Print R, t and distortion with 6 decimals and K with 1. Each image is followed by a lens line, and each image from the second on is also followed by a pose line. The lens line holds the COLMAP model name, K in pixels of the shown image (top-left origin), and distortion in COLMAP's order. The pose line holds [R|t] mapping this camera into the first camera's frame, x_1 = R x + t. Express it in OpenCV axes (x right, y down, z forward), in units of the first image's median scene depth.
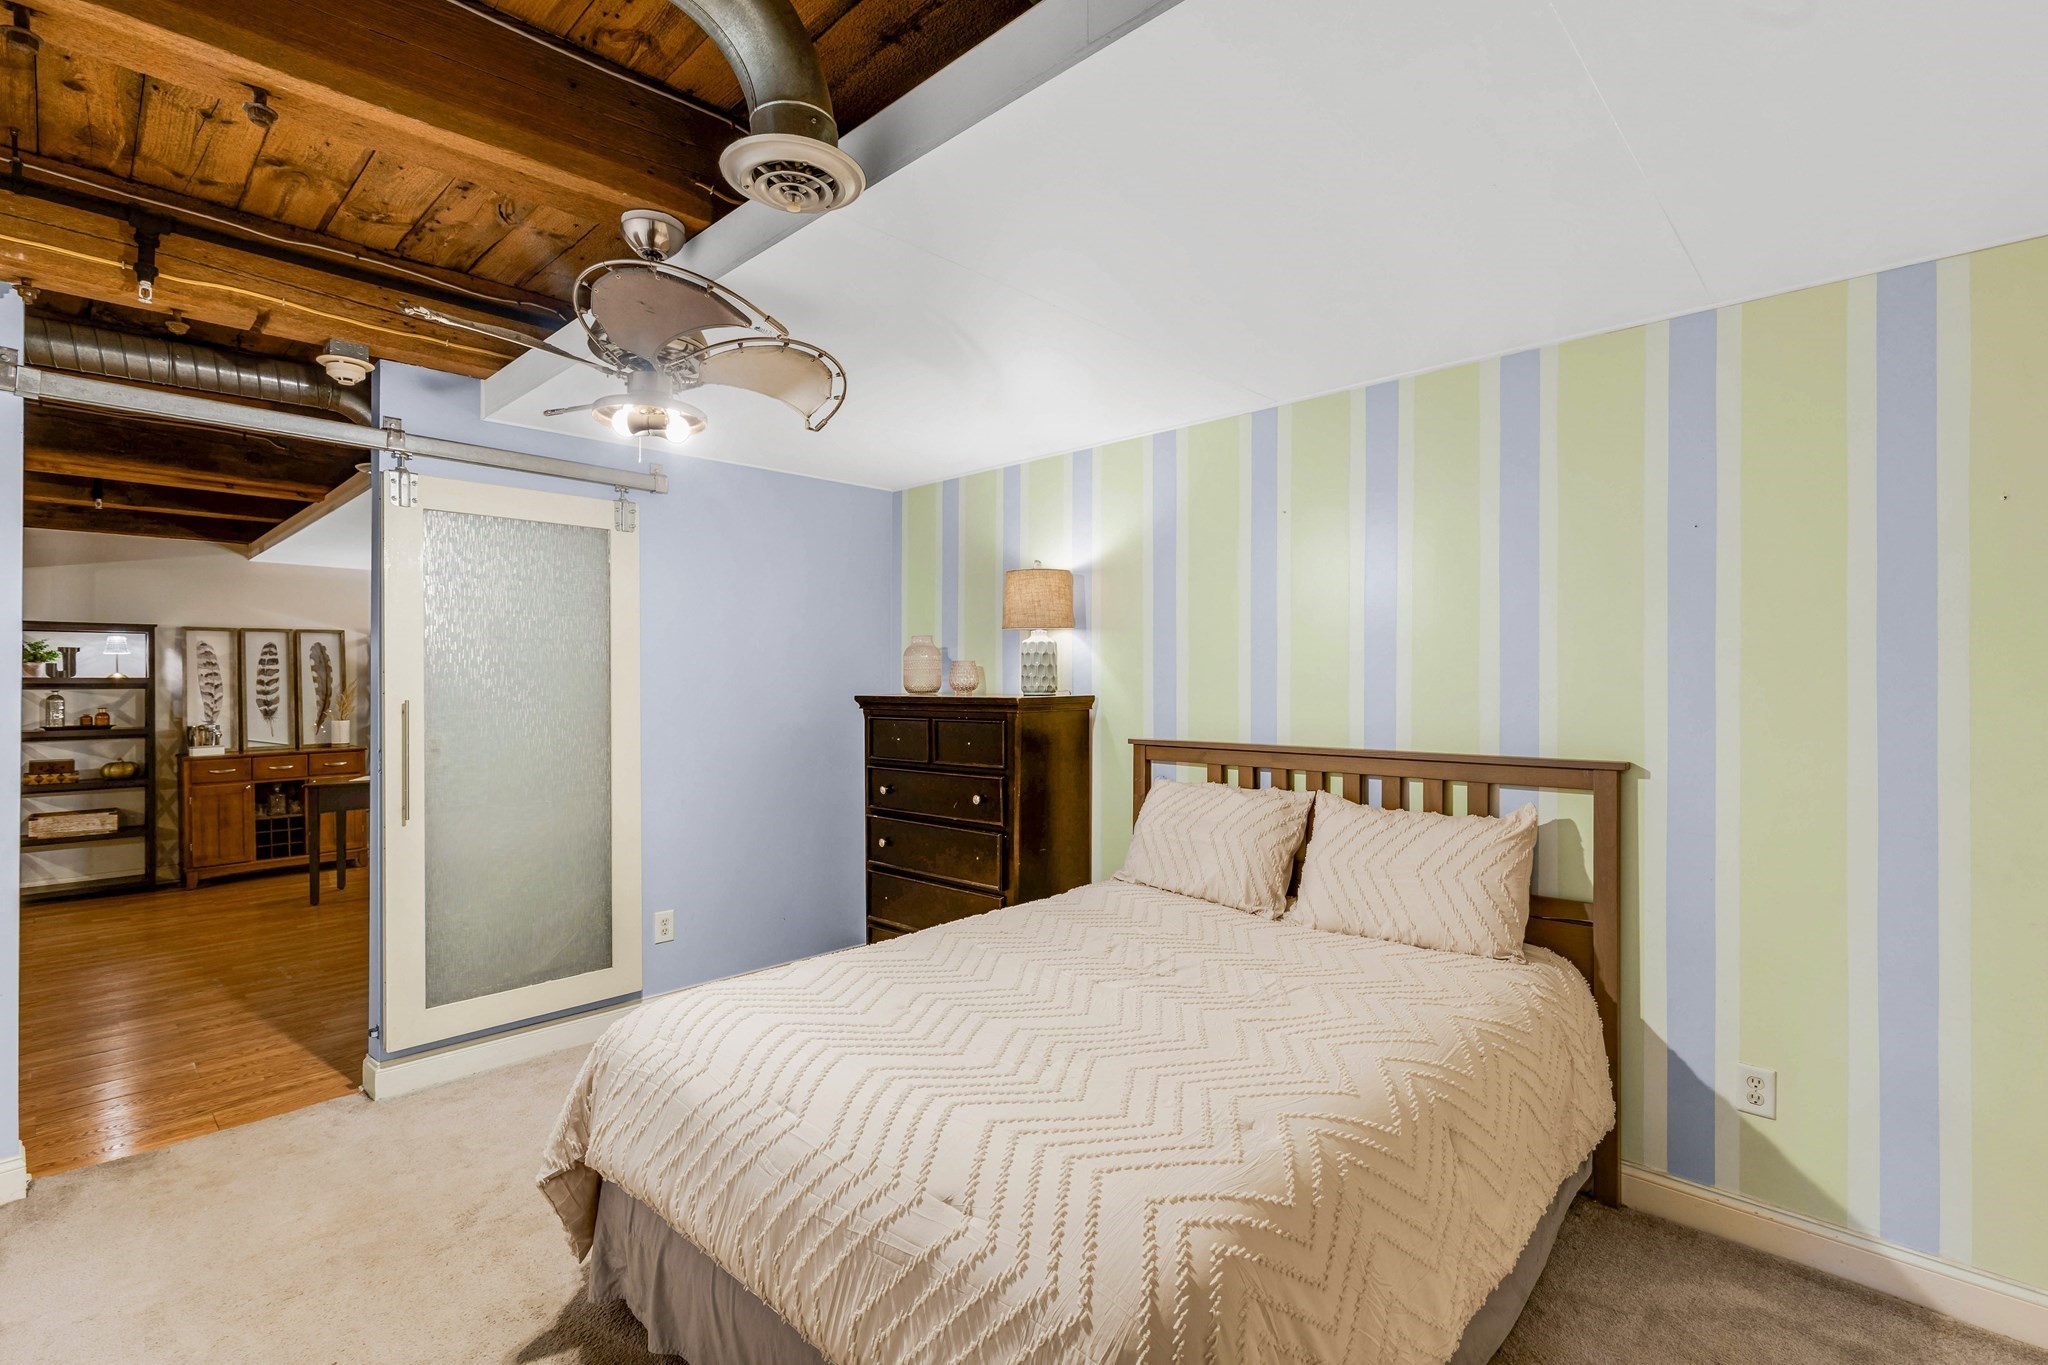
lens RADIAL K [[972.4, 0, 942.9], [0, 972.4, 685.2], [0, 0, 1]] dist [0.000814, 0.000062]
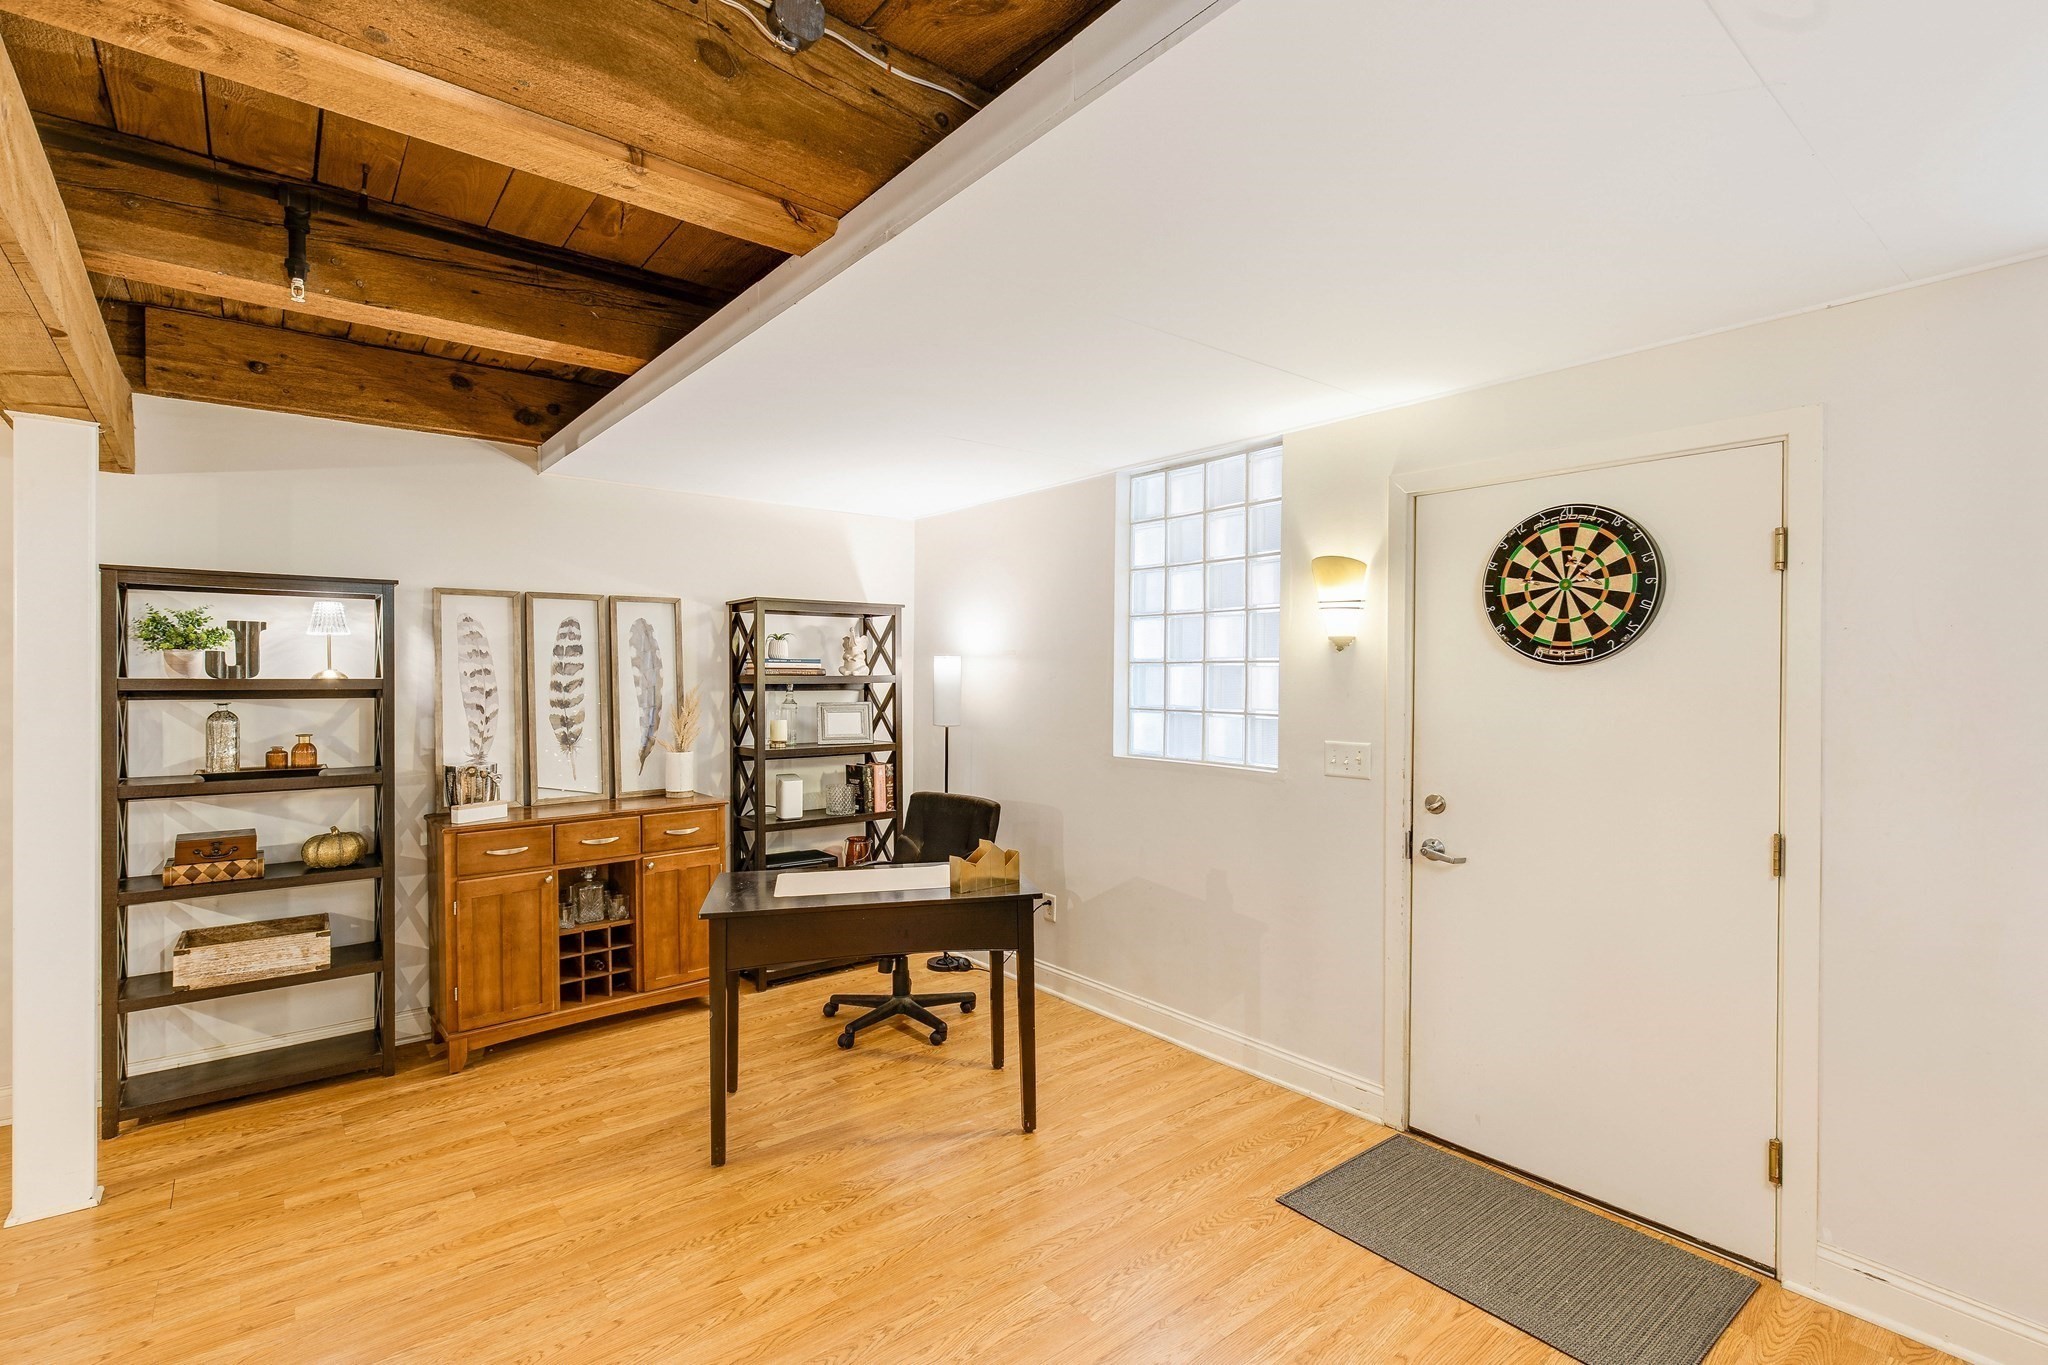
lens RADIAL K [[972.7, 0, 955.9], [0, 972.7, 686.7], [0, 0, 1]] dist [0.020211, -0.000505]
pose [[0.993115, 0.006564, -0.116961, -0.421189], [-0.005624, 0.999949, 0.008364, -0.009298], [0.117010, -0.007649, 0.993101, 0.478703]]
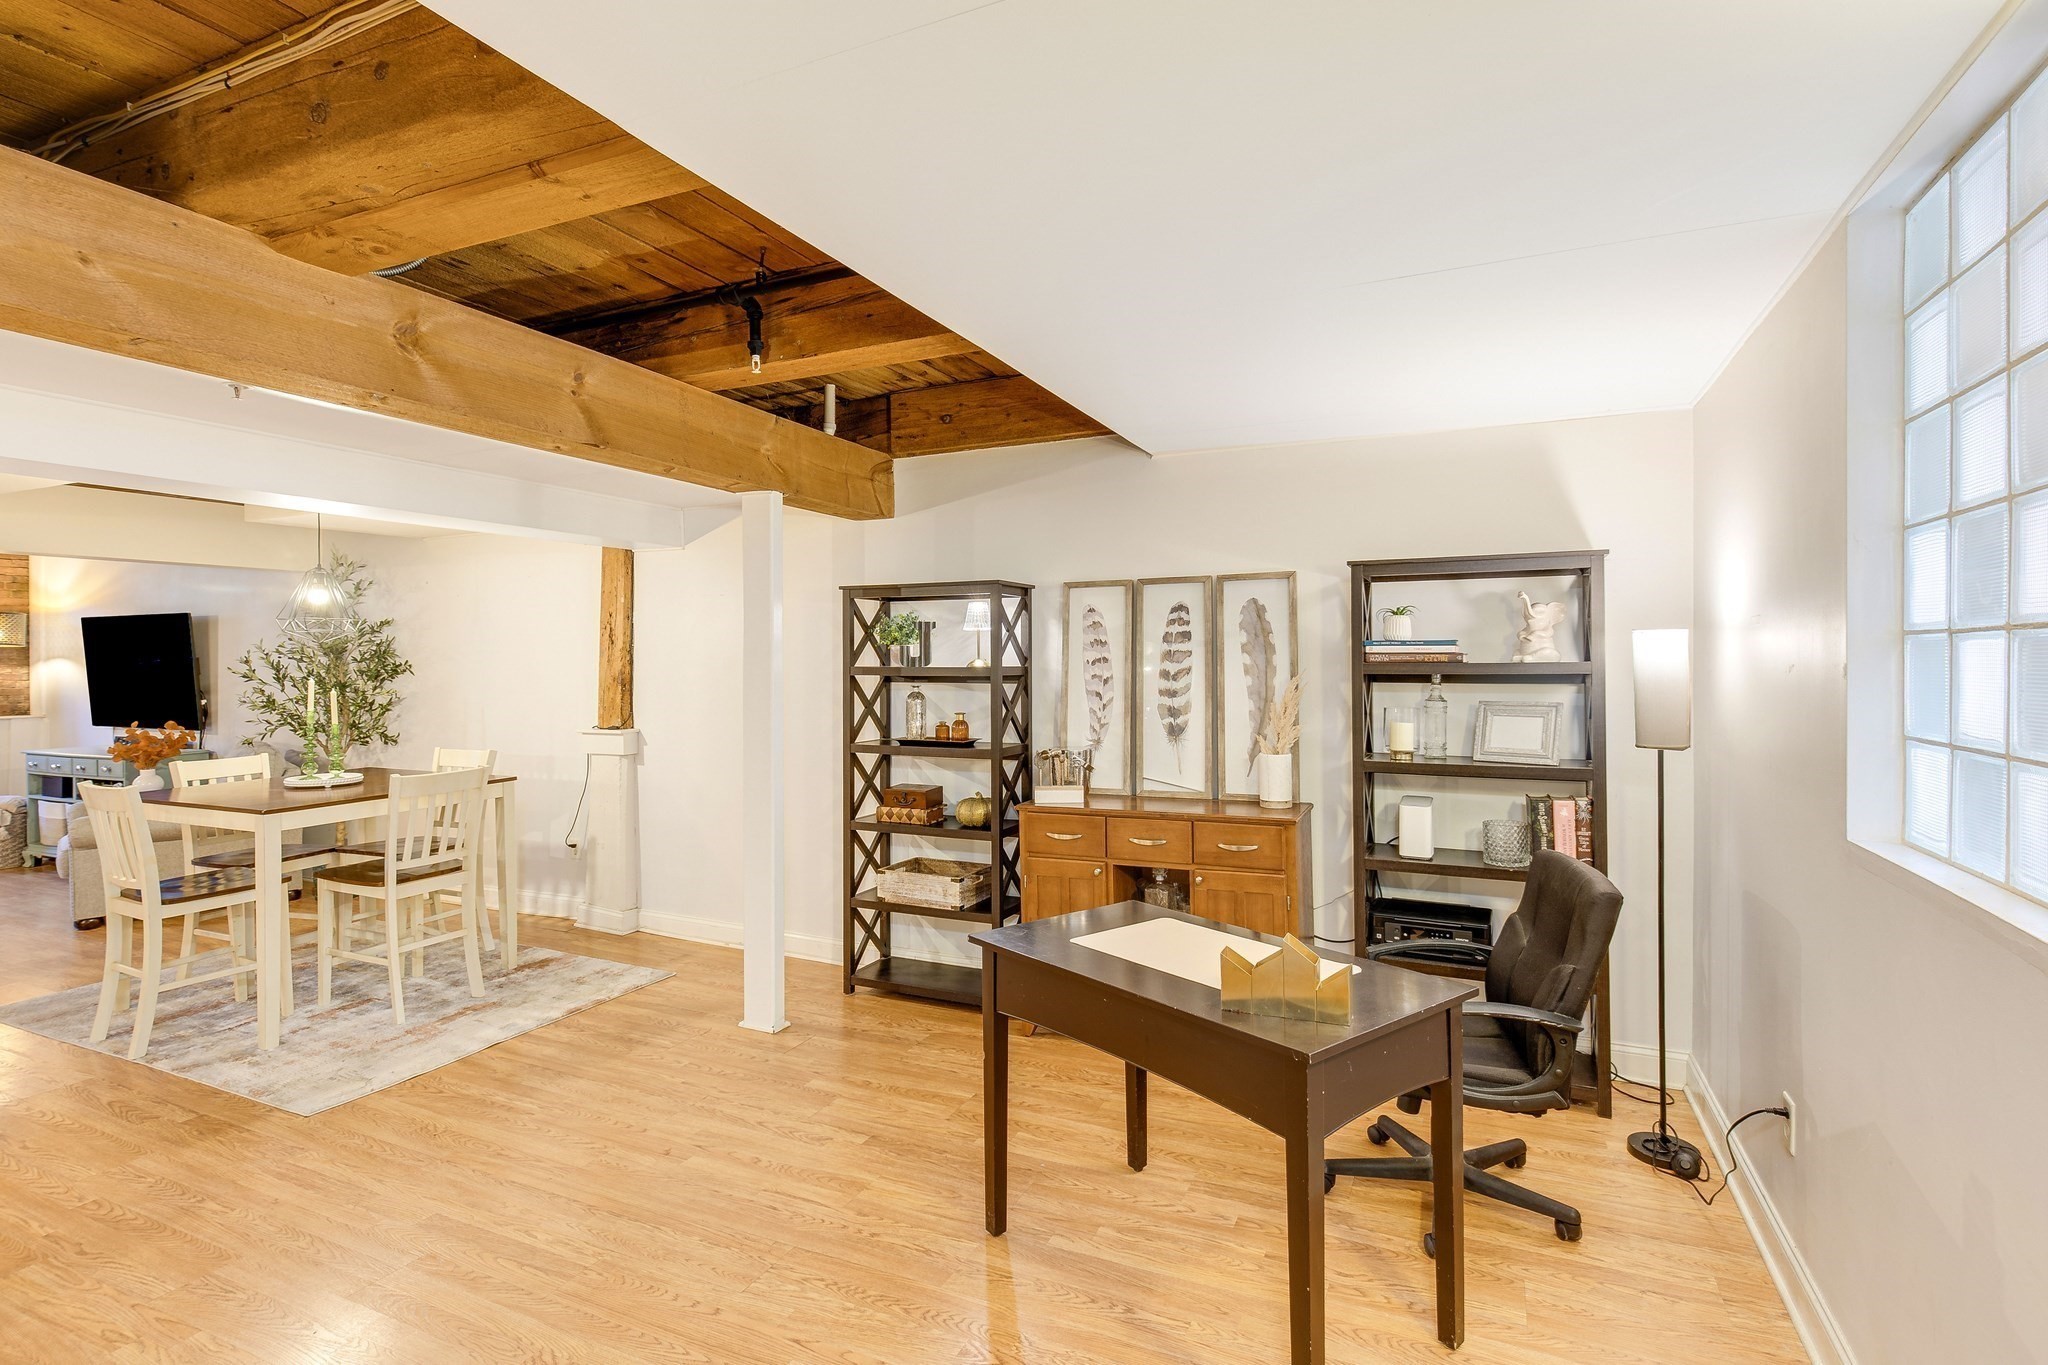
lens RADIAL K [[965.5, 0, 1022.7], [0, 965.5, 661.8], [0, 0, 1]] dist [0.003191, 0.000132]
pose [[0.377621, 0.002343, -0.925957, -0.235521], [-0.002380, 0.999996, 0.001560, -0.011529], [0.925957, 0.001614, 0.377625, 0.758638]]
